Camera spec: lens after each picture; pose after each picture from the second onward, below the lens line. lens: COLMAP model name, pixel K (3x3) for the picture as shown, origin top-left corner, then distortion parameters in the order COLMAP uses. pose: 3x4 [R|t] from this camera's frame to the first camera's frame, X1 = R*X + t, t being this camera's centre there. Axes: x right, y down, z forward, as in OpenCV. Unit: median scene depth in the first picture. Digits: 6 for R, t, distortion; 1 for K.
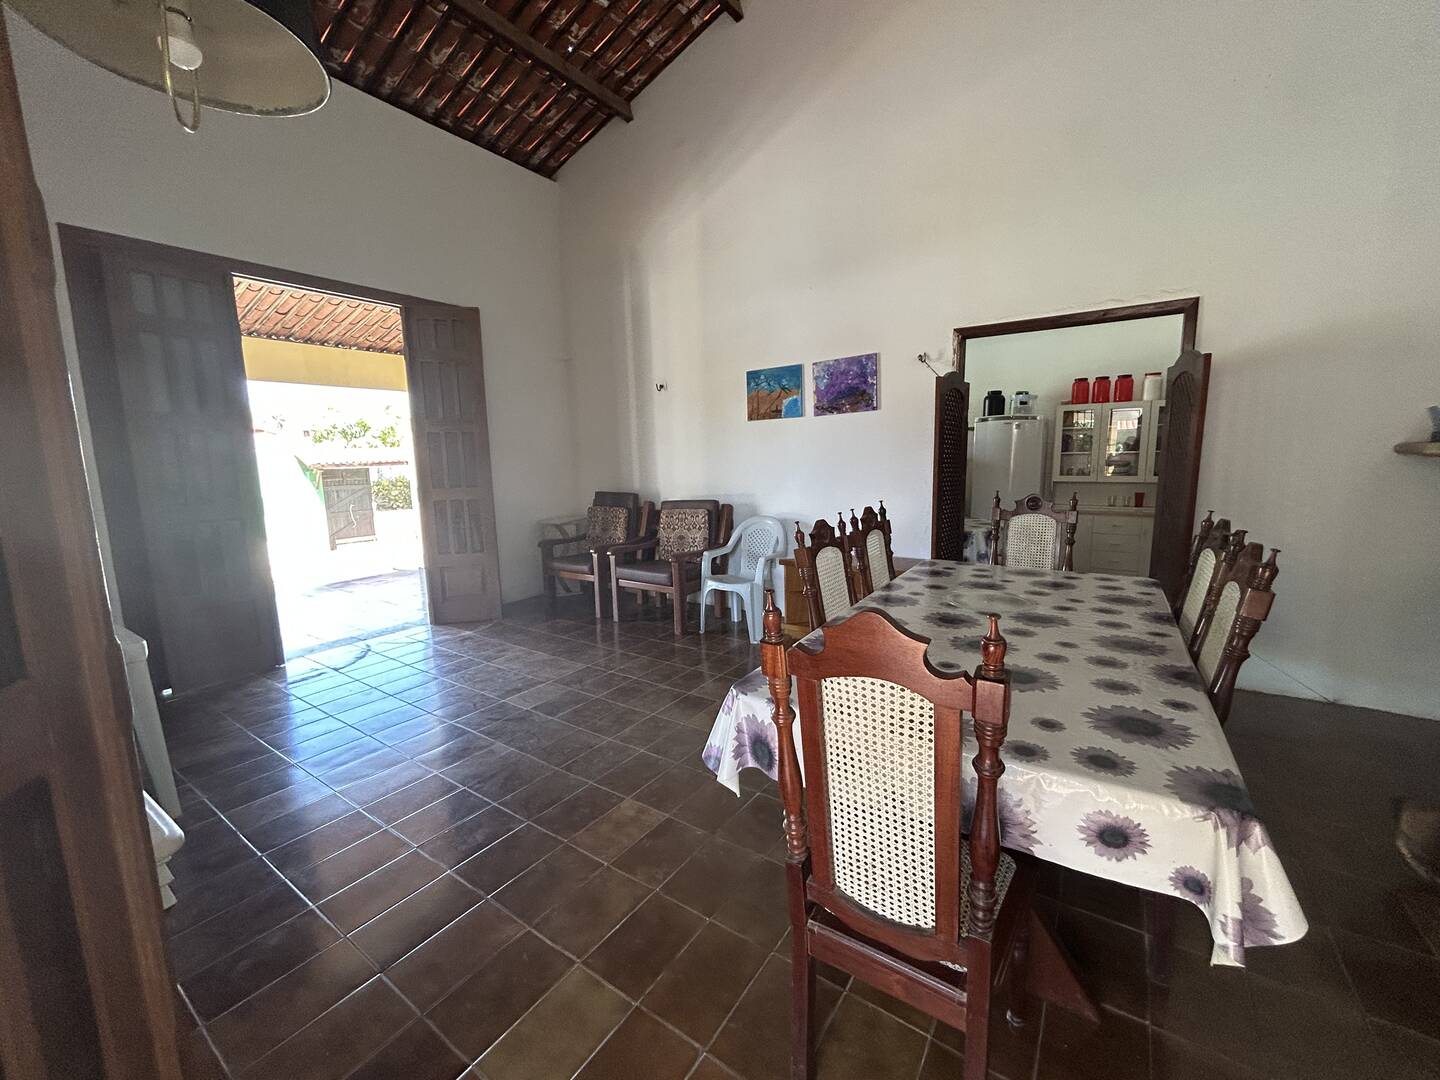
lens RADIAL K [[577.9, 0, 717.7], [0, 577.9, 538.9], [0, 0, 1]] dist [-0.003442, 0.001868]
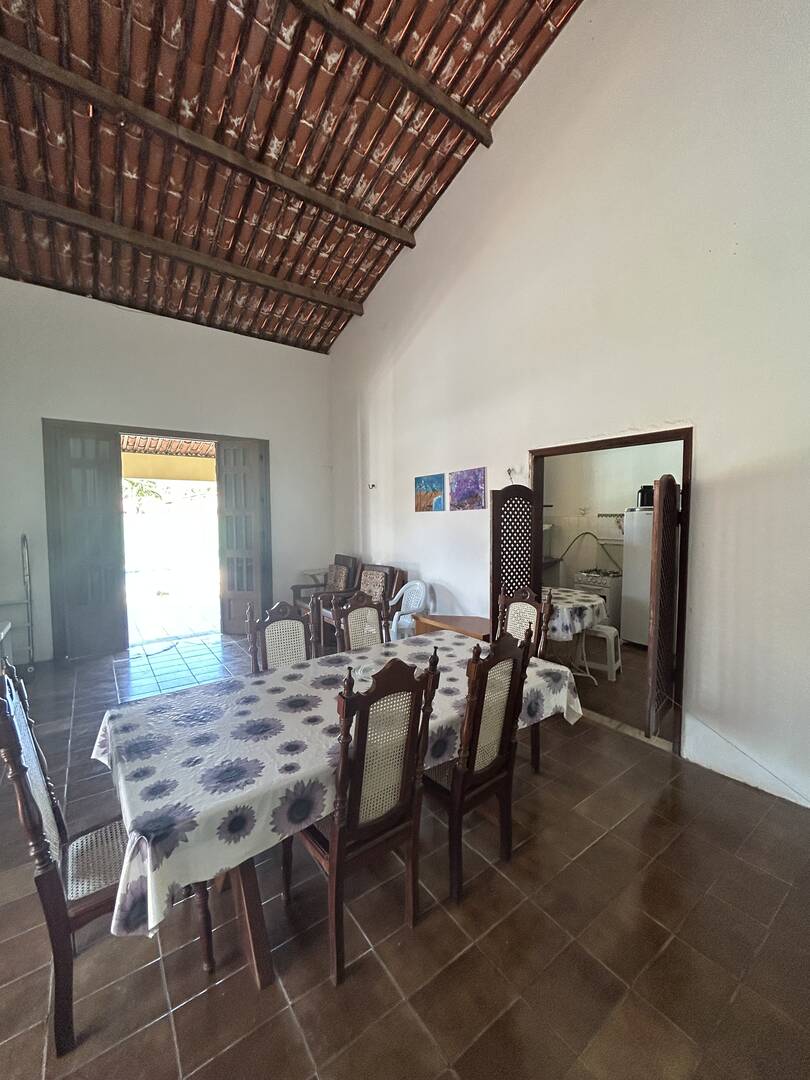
lens RADIAL K [[433.7, 0, 405.0], [0, 433.7, 540.0], [0, 0, 1]] dist [-0.002983, 0.000091]
pose [[0.943796, 0.038579, -0.328269, 0.397942], [-0.065406, 0.995324, -0.071074, -0.062744], [0.323992, 0.088550, 0.941907, 0.006272]]
